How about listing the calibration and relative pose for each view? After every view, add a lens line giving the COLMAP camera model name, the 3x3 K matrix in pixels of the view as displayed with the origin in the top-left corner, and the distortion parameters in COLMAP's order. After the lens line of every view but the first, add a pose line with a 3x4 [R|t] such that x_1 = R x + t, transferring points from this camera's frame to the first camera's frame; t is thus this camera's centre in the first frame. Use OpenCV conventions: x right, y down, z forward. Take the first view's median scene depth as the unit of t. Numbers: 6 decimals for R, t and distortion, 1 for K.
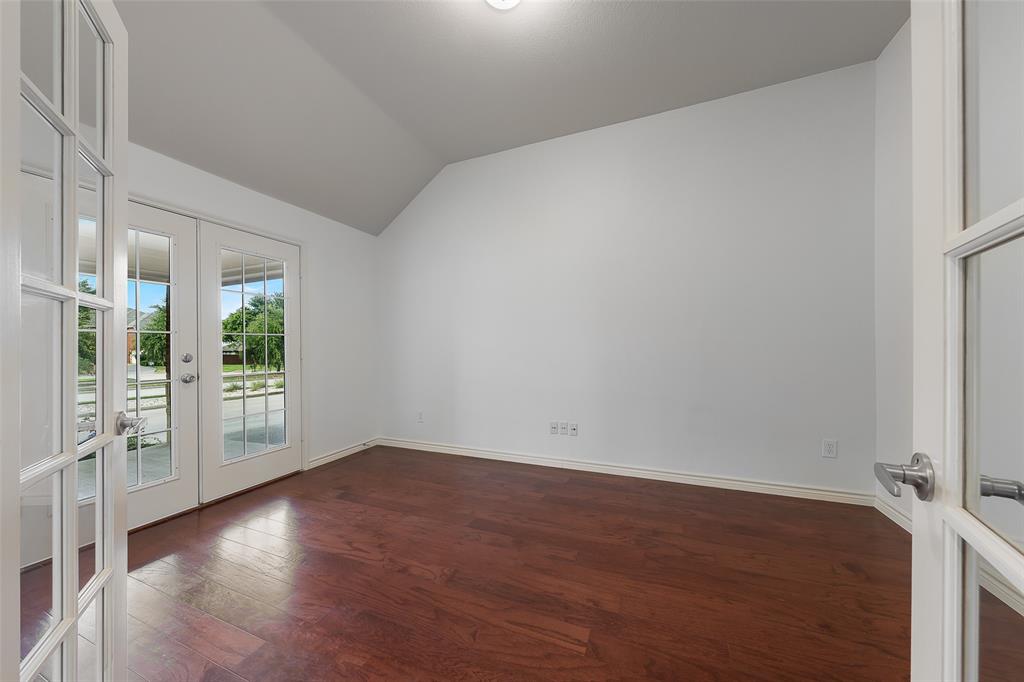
lens RADIAL K [[345.3, 0, 516.7], [0, 345.3, 340.4], [0, 0, 1]] dist [-0.005425, 0.000203]
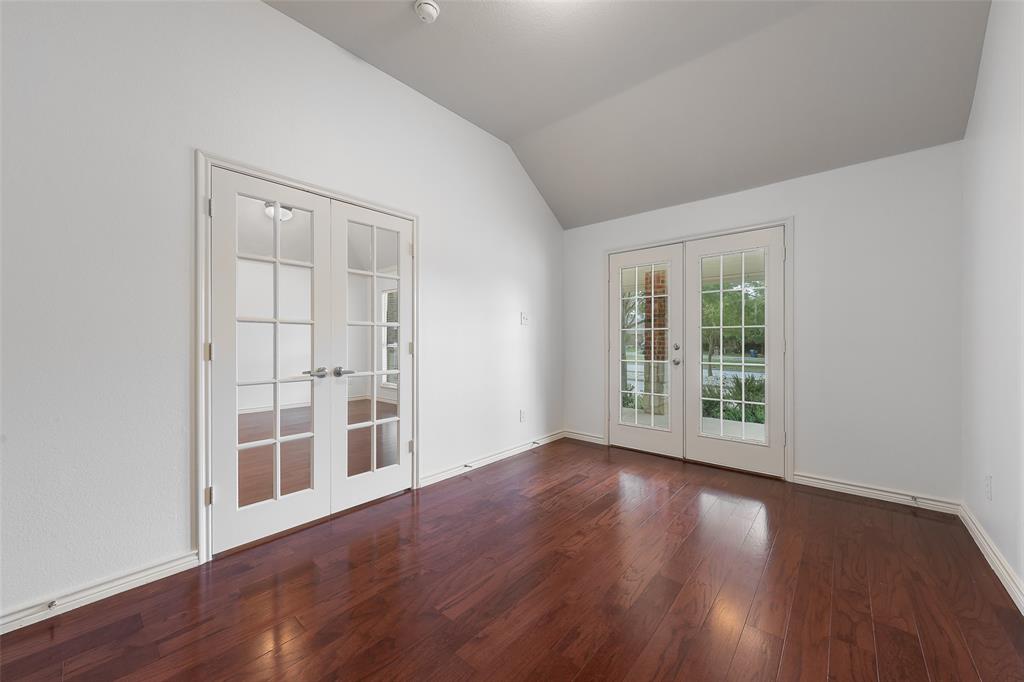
lens RADIAL K [[378.4, 0, 512.0], [0, 378.4, 341.0], [0, 0, 1]] dist [-0.001276, -0.000145]
pose [[-0.319273, 0.017188, -0.947507, 0.574818], [0.017077, 0.999778, 0.012382, -0.001504], [0.947509, -0.012227, -0.319496, 0.730923]]
